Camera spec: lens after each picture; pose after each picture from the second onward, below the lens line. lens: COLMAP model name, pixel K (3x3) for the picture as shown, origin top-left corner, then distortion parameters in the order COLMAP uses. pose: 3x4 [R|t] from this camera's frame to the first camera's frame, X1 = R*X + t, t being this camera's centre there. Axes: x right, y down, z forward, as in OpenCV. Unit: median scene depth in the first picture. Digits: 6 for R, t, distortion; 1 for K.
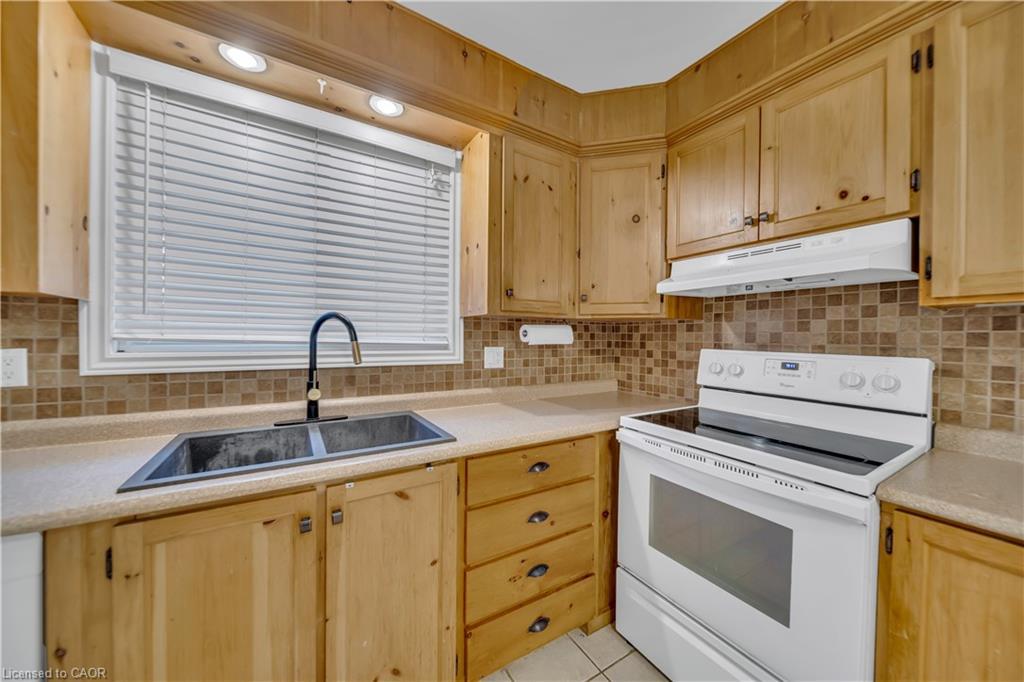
lens RADIAL K [[359.4, 0, 513.8], [0, 359.4, 339.6], [0, 0, 1]] dist [-0.003688, -0.000765]
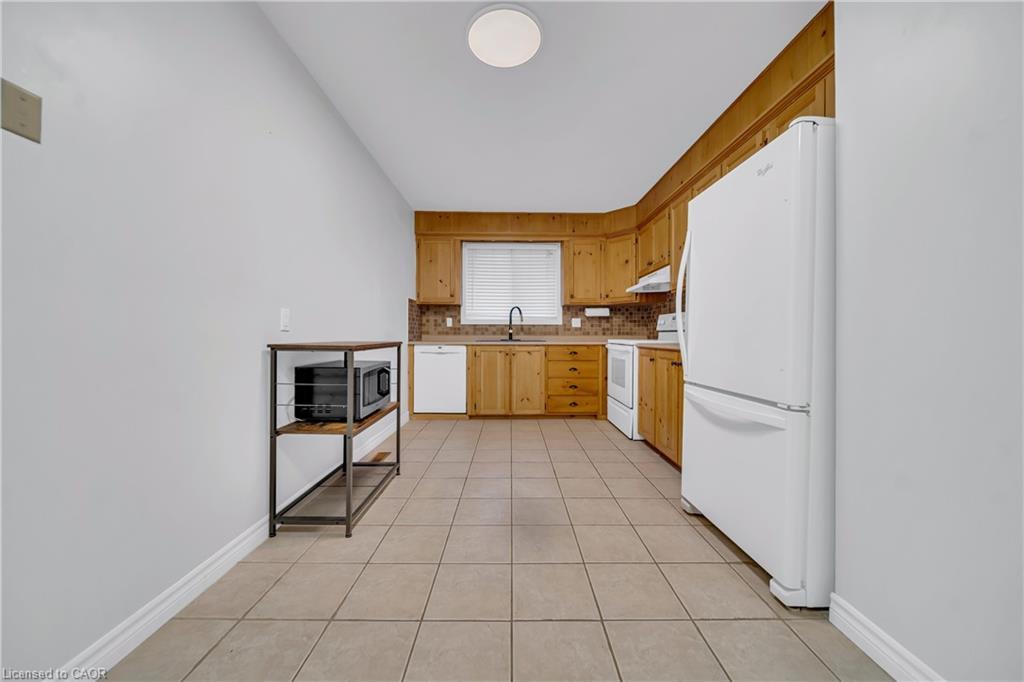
lens RADIAL K [[359.4, 0, 511.7], [0, 359.4, 338.4], [0, 0, 1]] dist [-0.003688, -0.000765]
pose [[0.853747, -0.007235, -0.520638, 1.071312], [0.003027, 0.999956, -0.008934, 0.226066], [0.520679, 0.006051, 0.853731, -1.661742]]
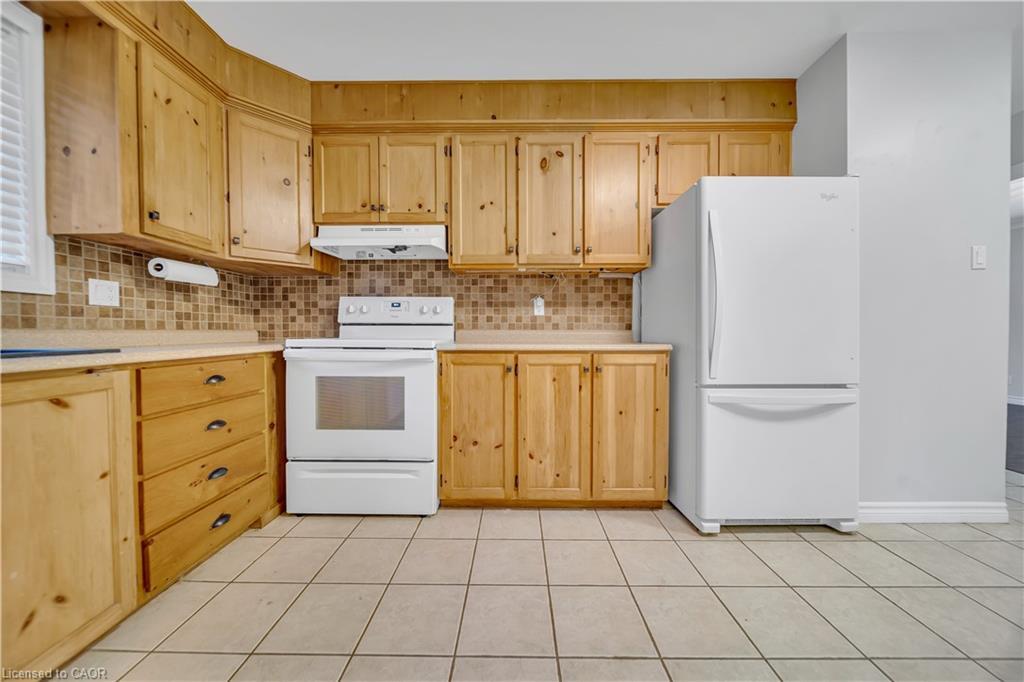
lens RADIAL K [[359.4, 0, 511.2], [0, 359.4, 339.2], [0, 0, 1]] dist [-0.003688, -0.000765]
pose [[0.532361, -0.027012, 0.846087, -0.328401], [0.013926, 0.999635, 0.023153, 0.193730], [-0.846403, -0.000543, 0.532543, -0.305877]]
